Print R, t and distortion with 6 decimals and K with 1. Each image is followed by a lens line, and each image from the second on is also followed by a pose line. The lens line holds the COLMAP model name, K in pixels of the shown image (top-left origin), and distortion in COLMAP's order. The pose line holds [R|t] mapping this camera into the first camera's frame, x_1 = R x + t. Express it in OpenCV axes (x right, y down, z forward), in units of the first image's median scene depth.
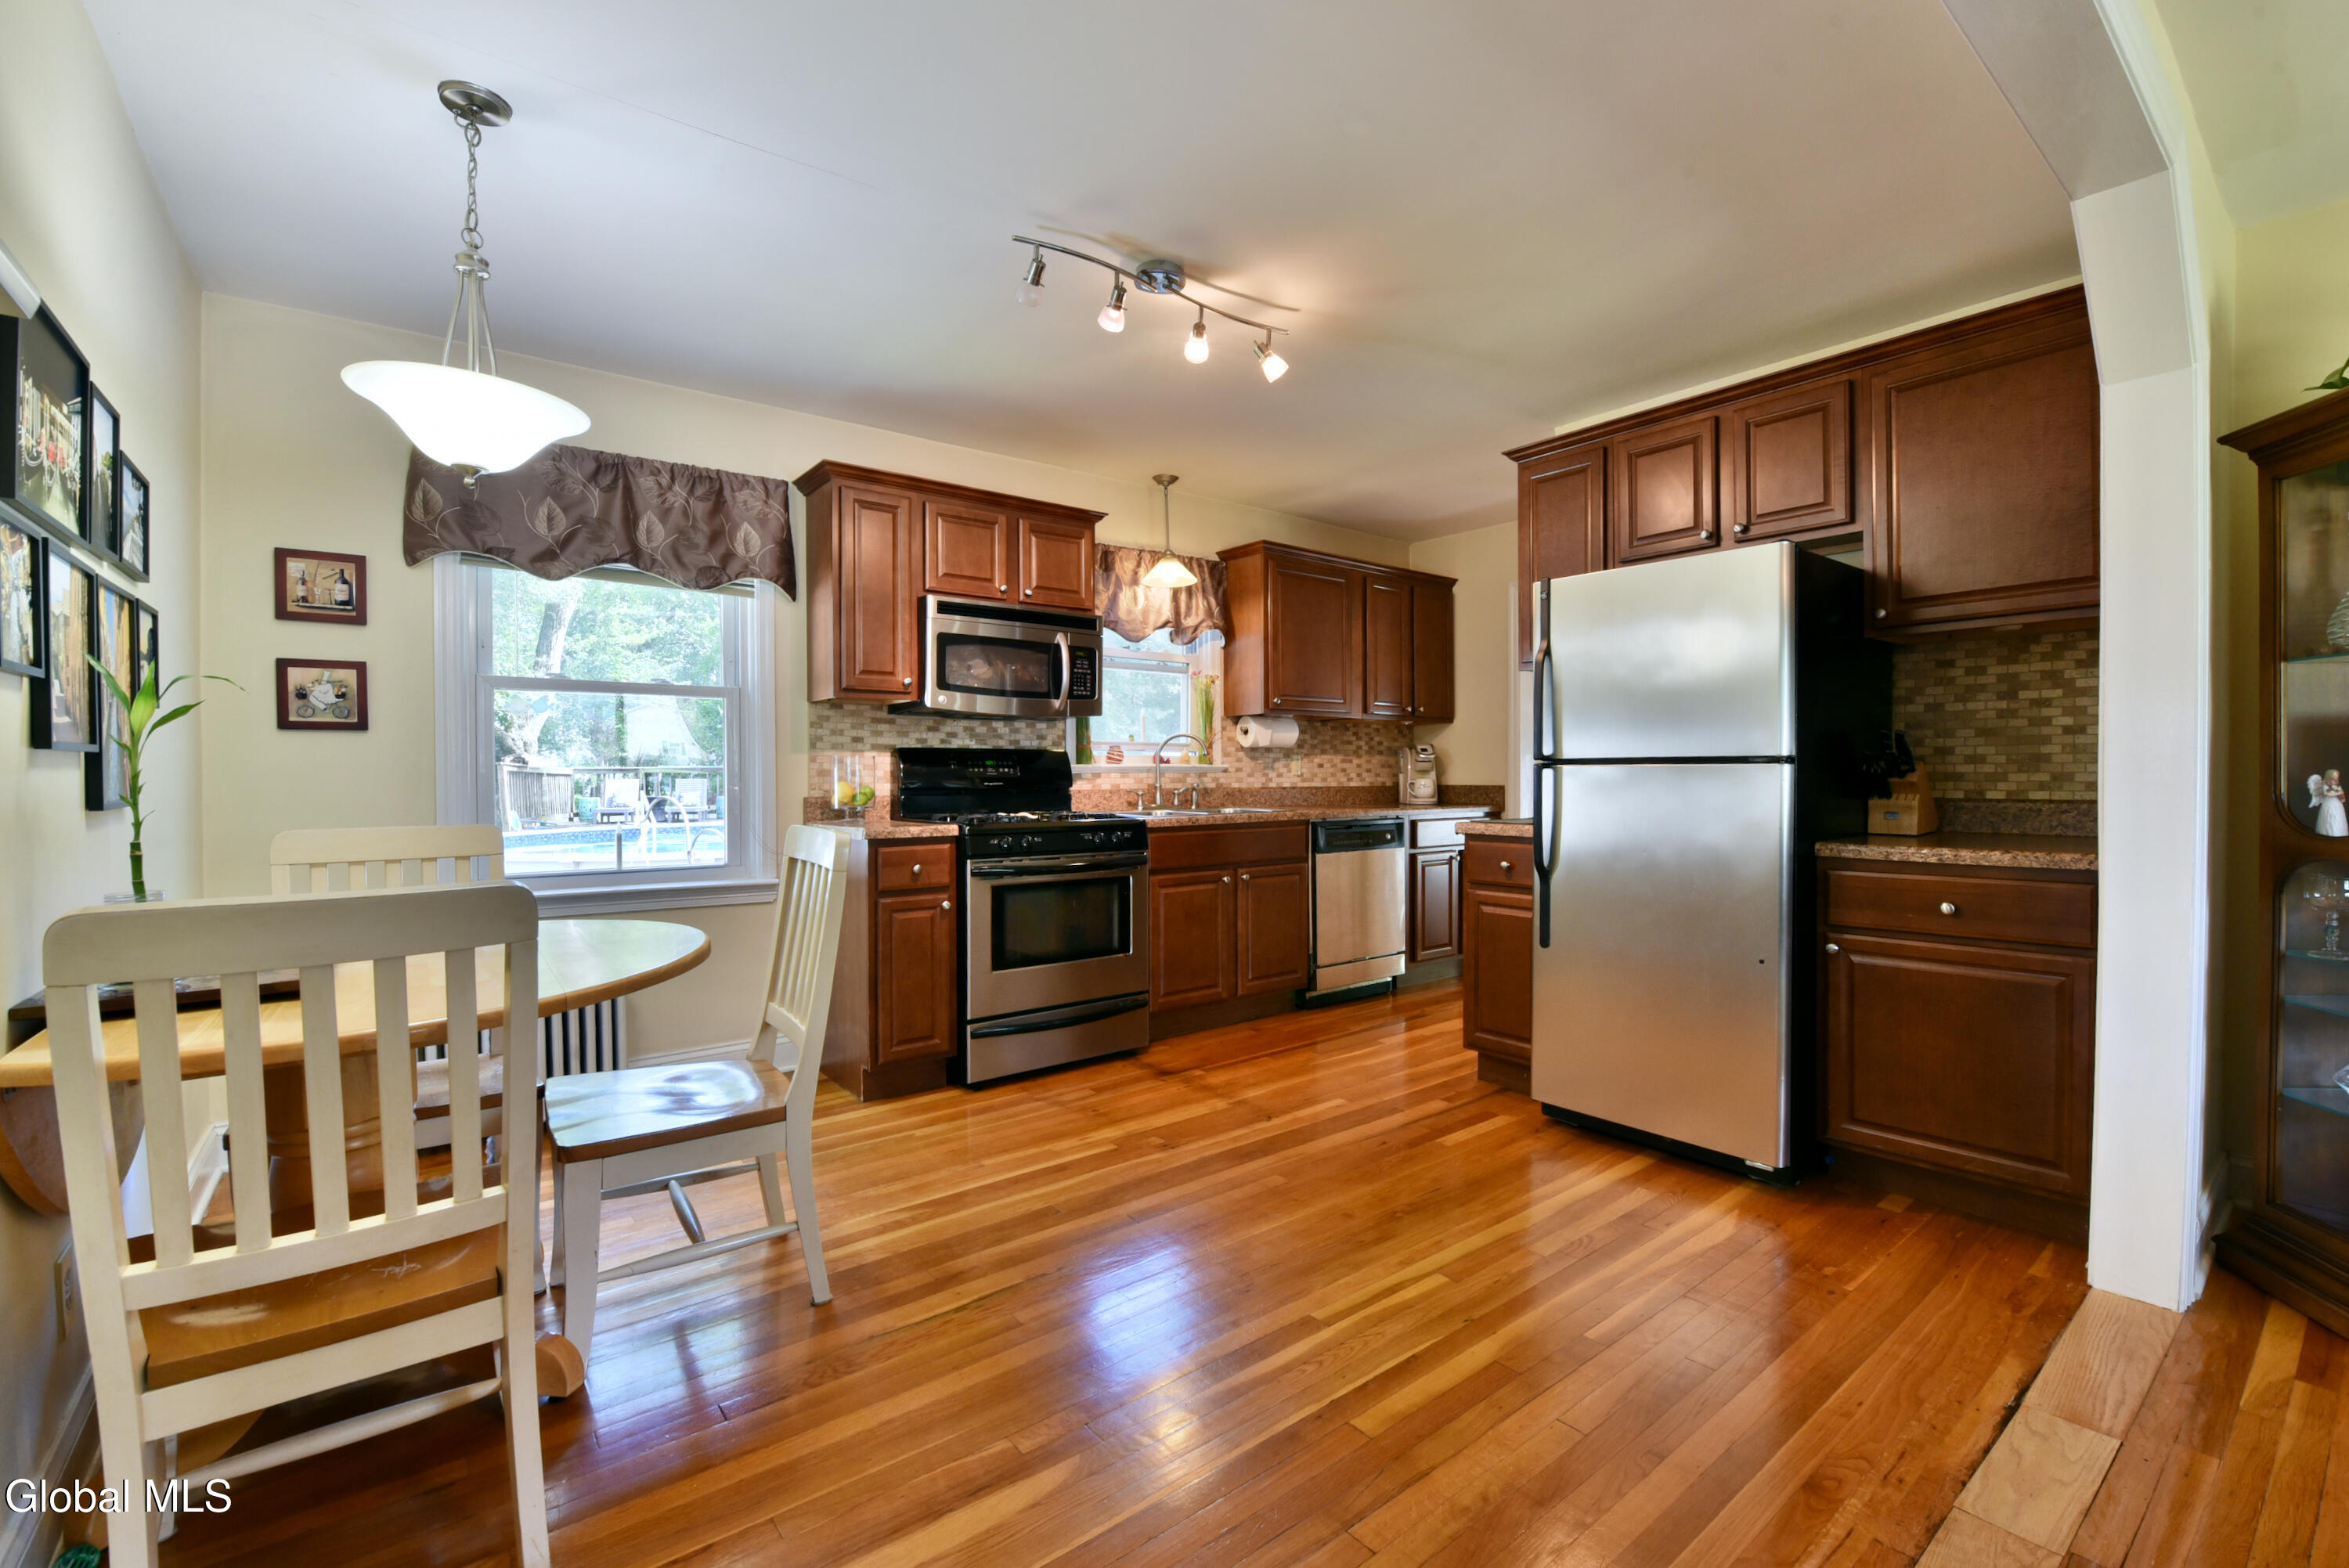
lens RADIAL K [[1001.5, 0, 1232.1], [0, 1001.5, 780.5], [0, 0, 1]] dist [-0.015298, -0.000167]
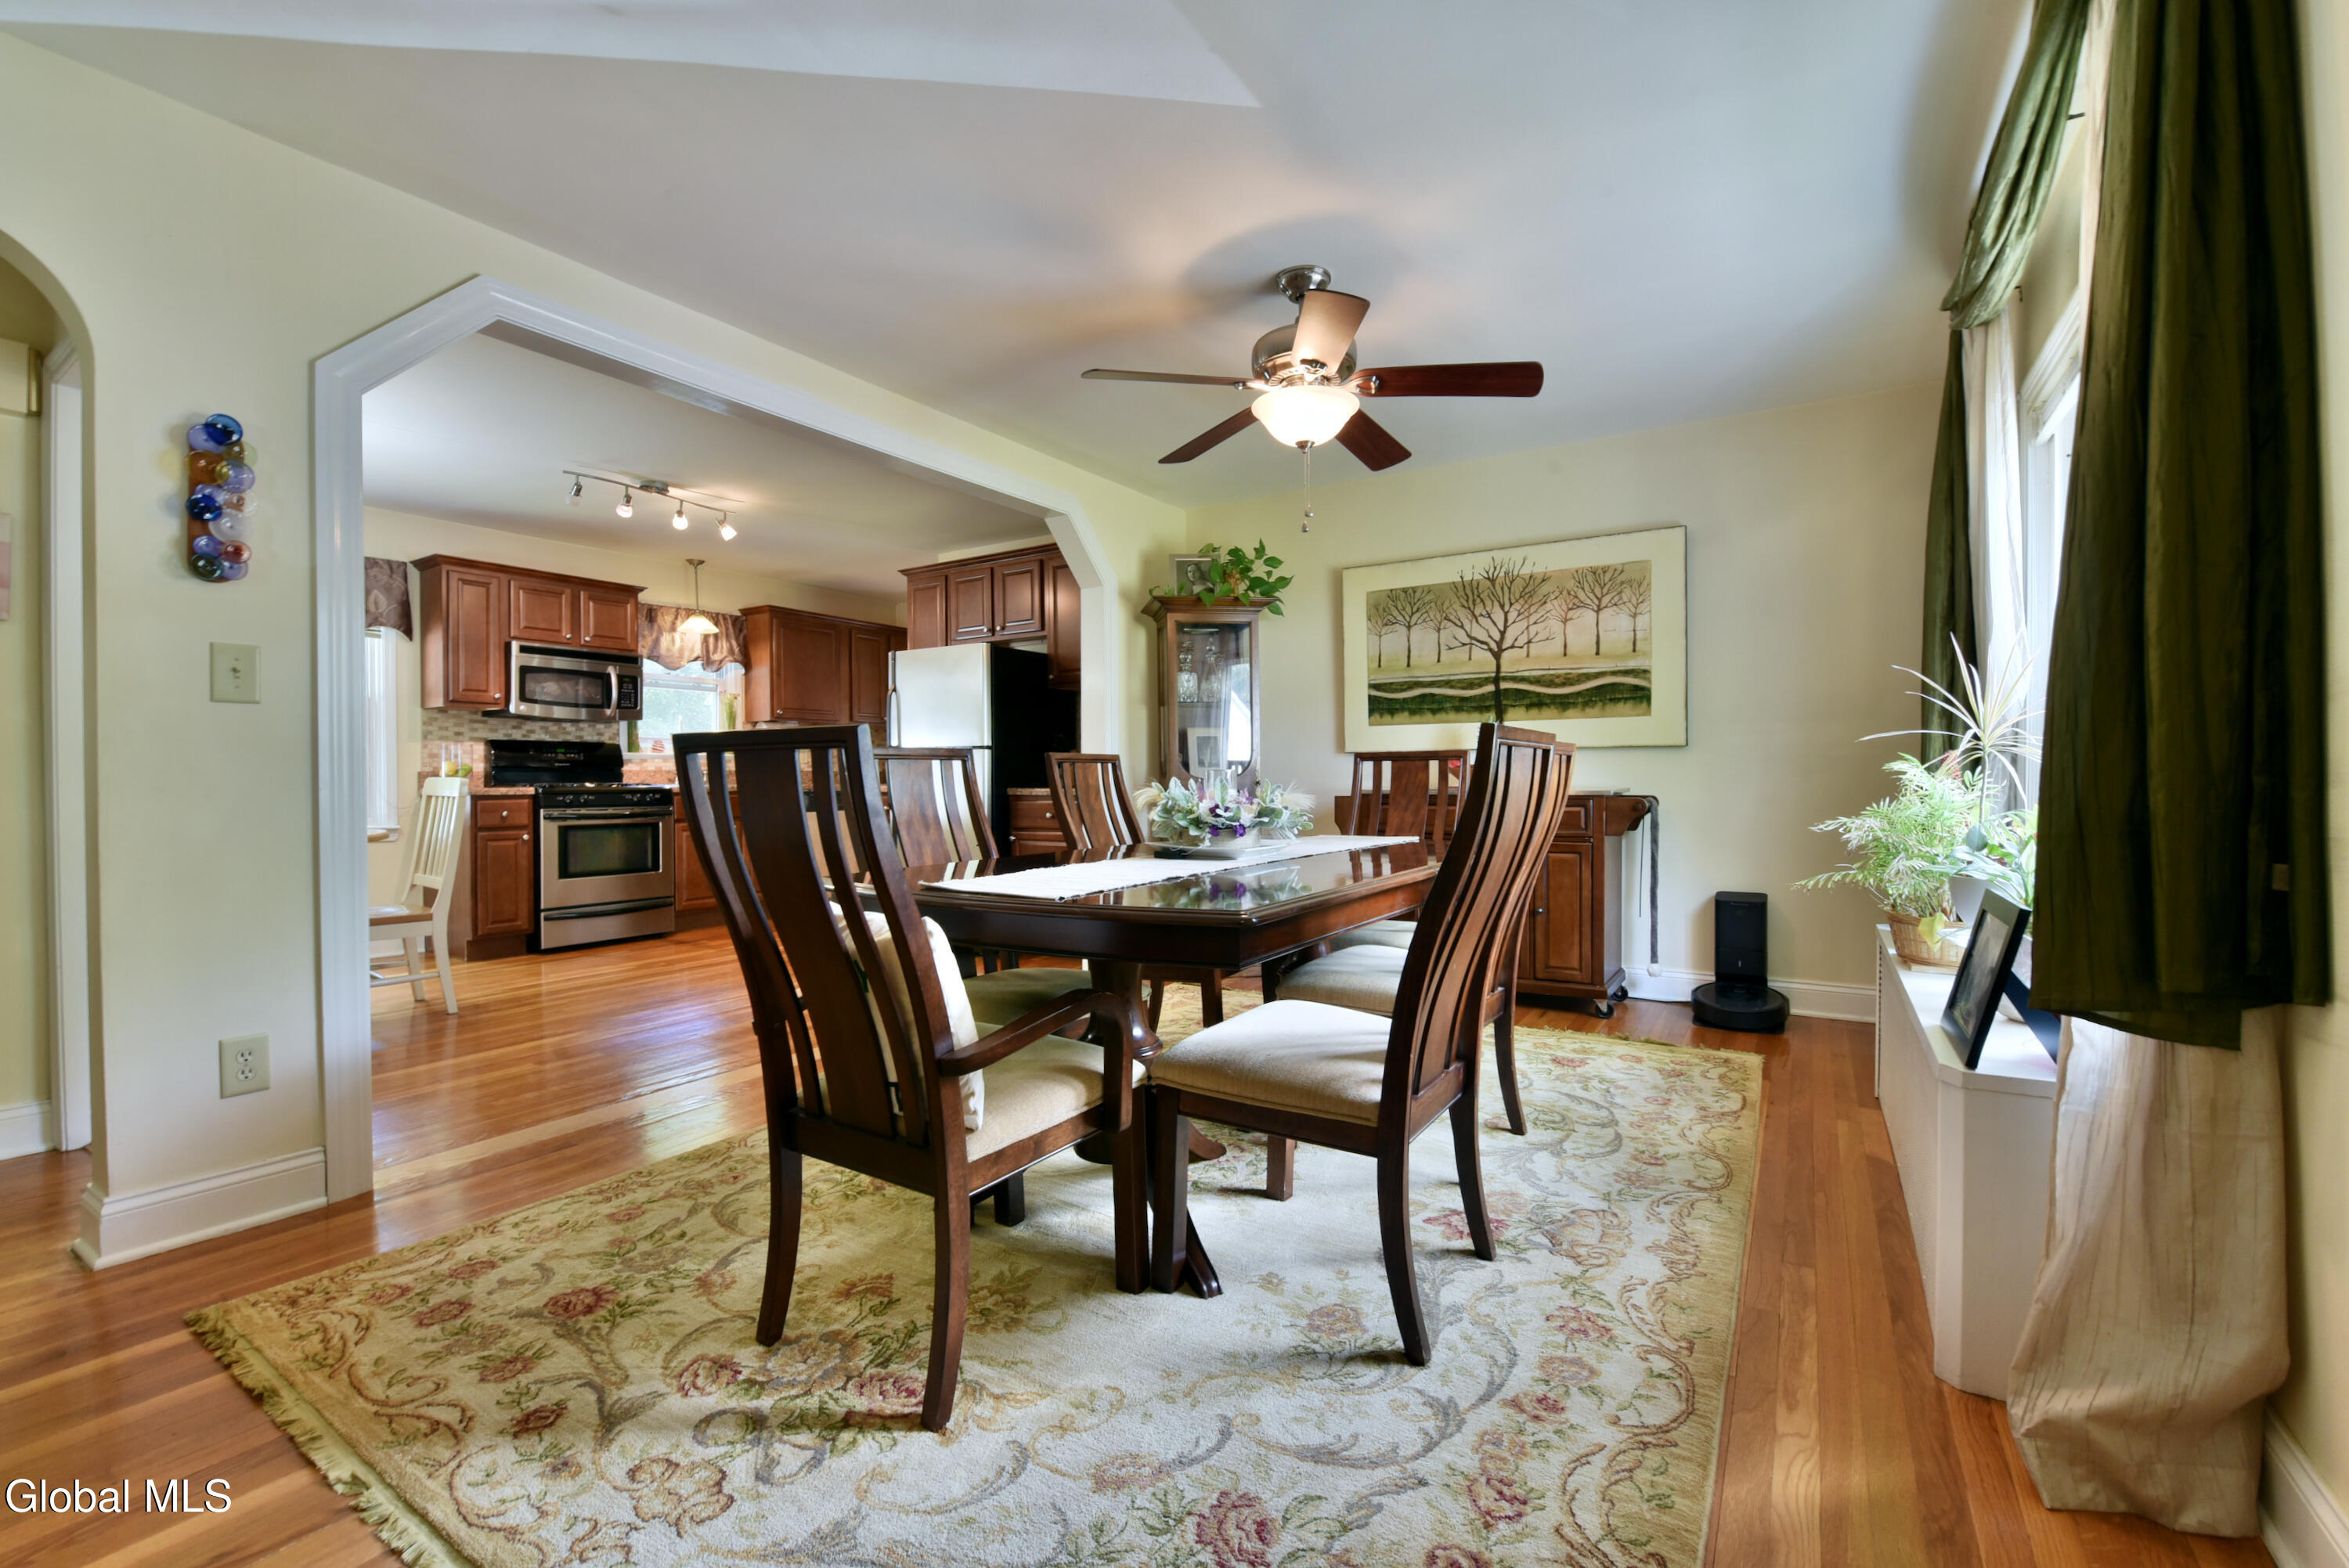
lens RADIAL K [[973.7, 0, 1174.5], [0, 973.7, 784.0], [0, 0, 1]] dist [-0.018441, -0.000001]
pose [[0.953452, -0.002664, 0.301534, 0.200929], [0.002803, 0.999996, -0.000030, 0.035561], [-0.301533, 0.000874, 0.953455, -0.664052]]
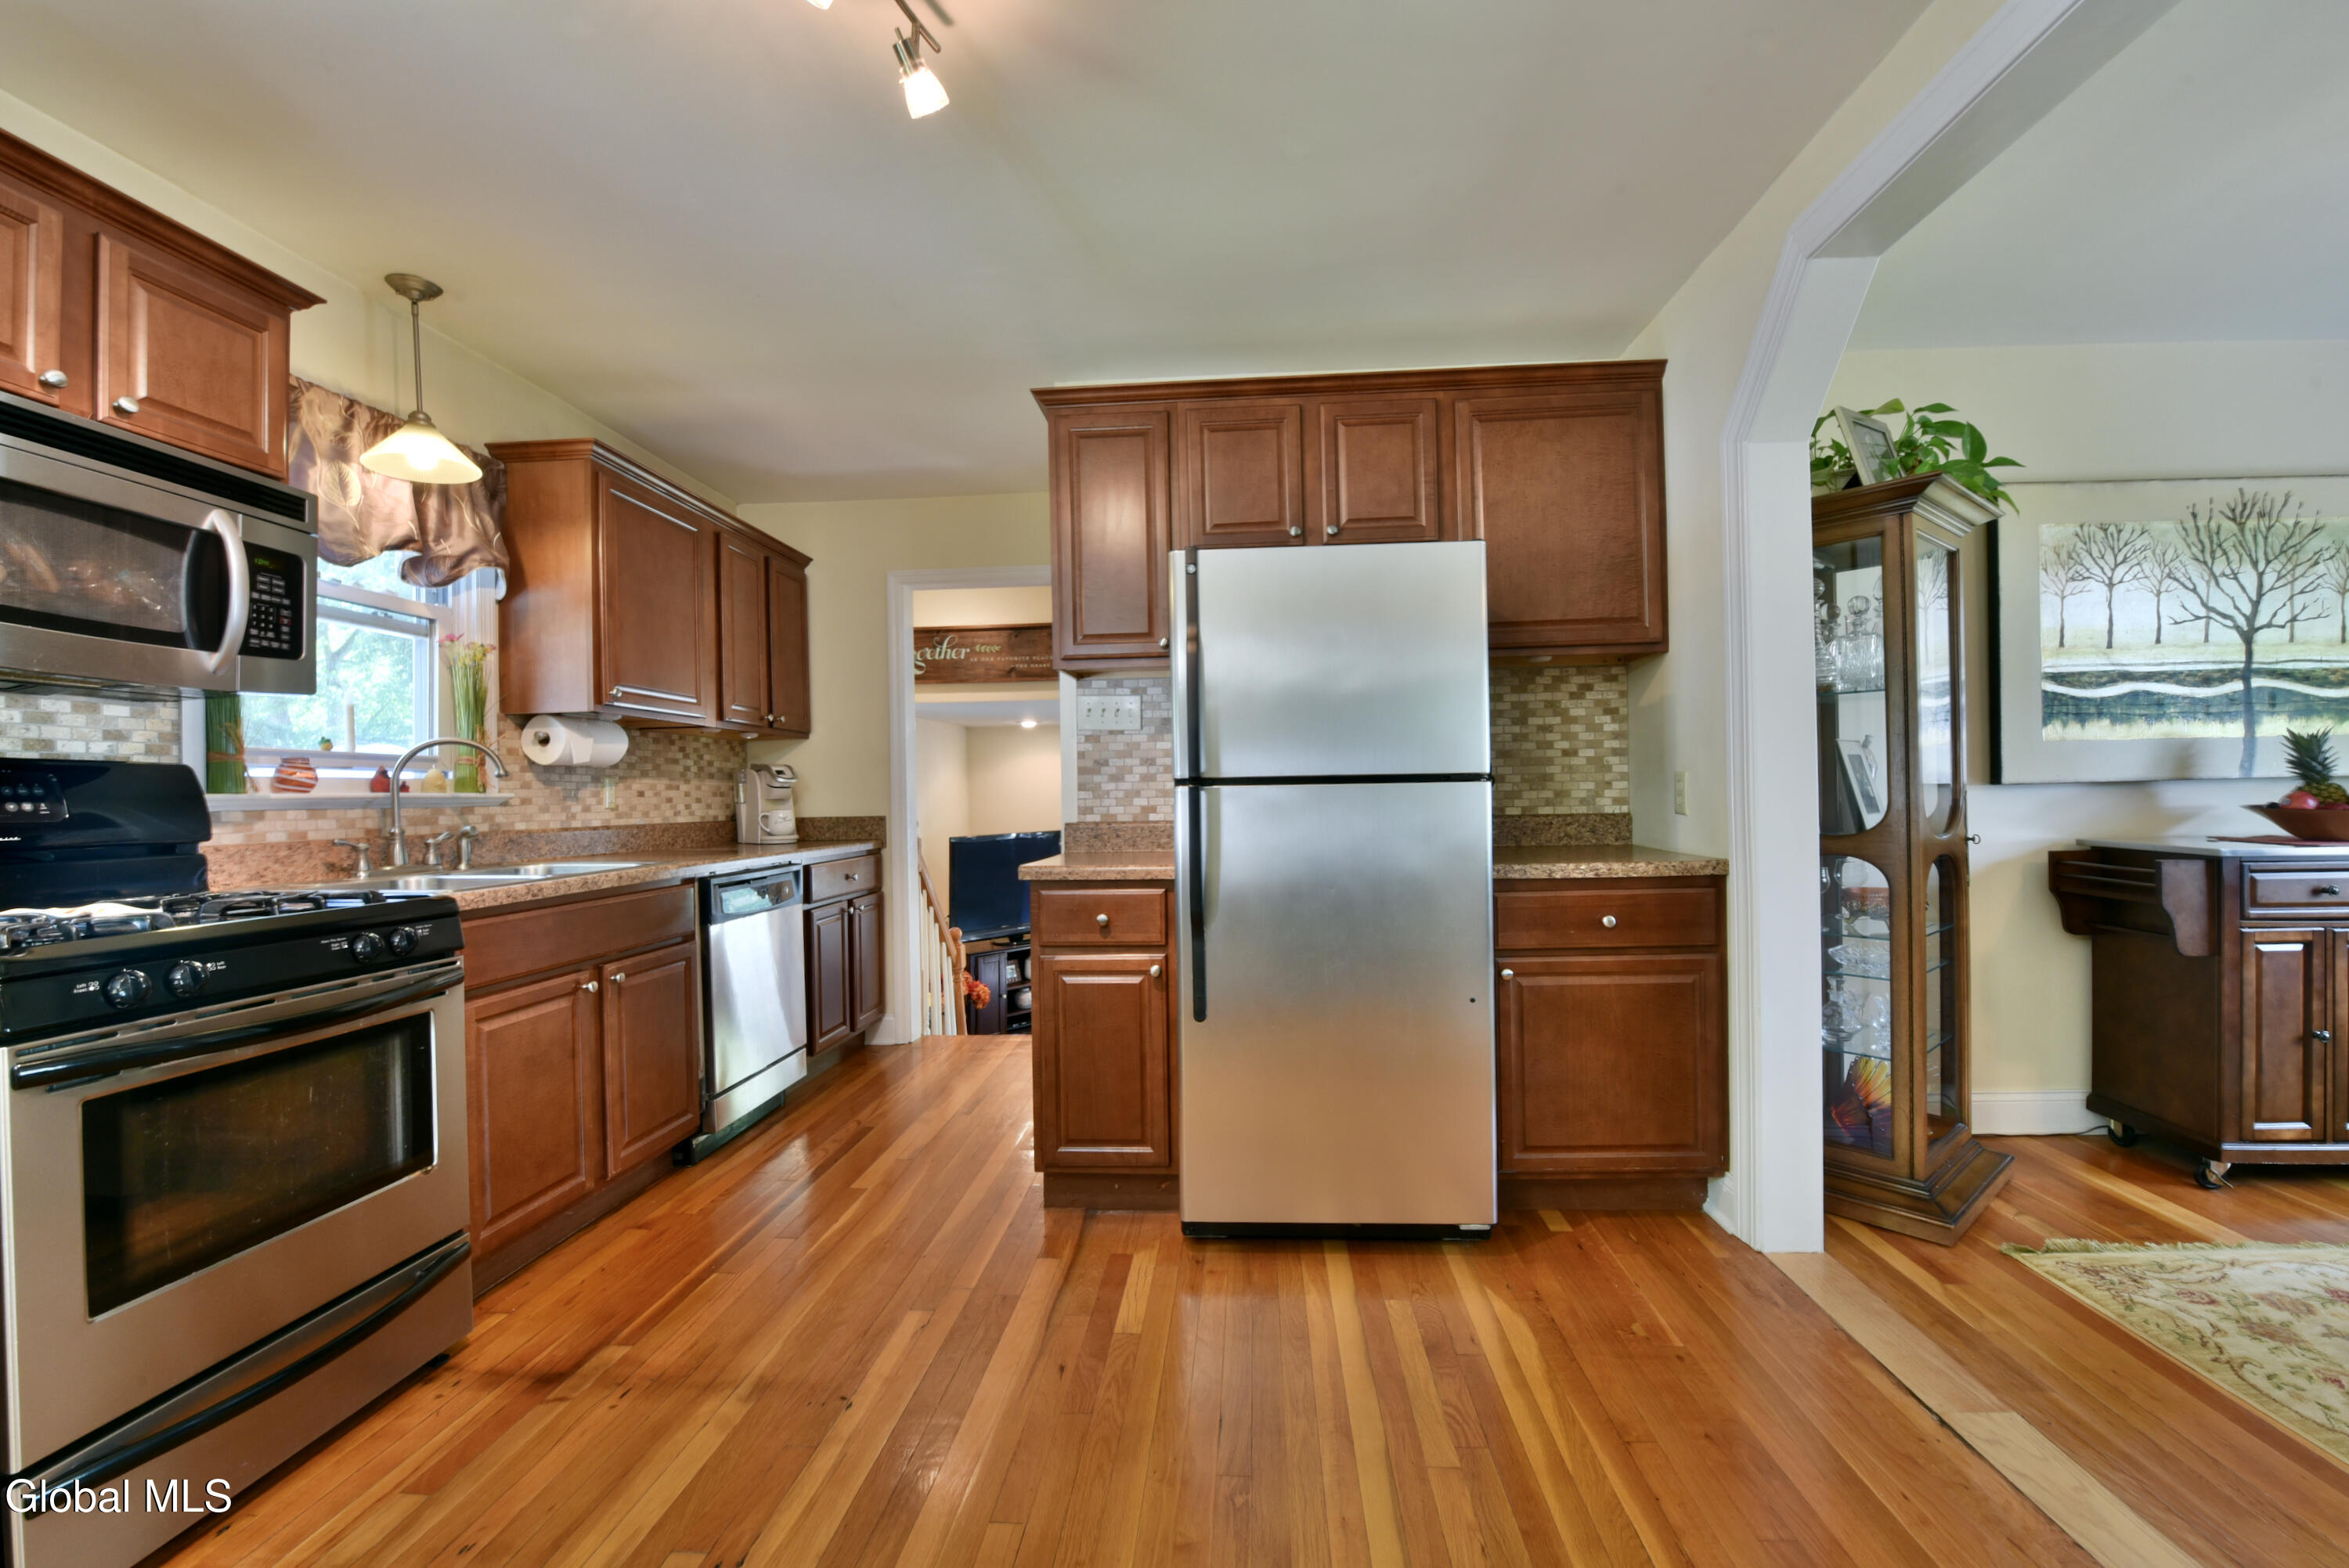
lens RADIAL K [[963.0, 0, 1187.7], [0, 963.0, 788.2], [0, 0, 1]] dist [-0.013992, -0.004039]
pose [[0.687828, -0.004786, 0.725858, -0.176827], [0.020921, 0.999694, -0.013234, -0.003000], [-0.725572, 0.024288, 0.687717, 0.369029]]
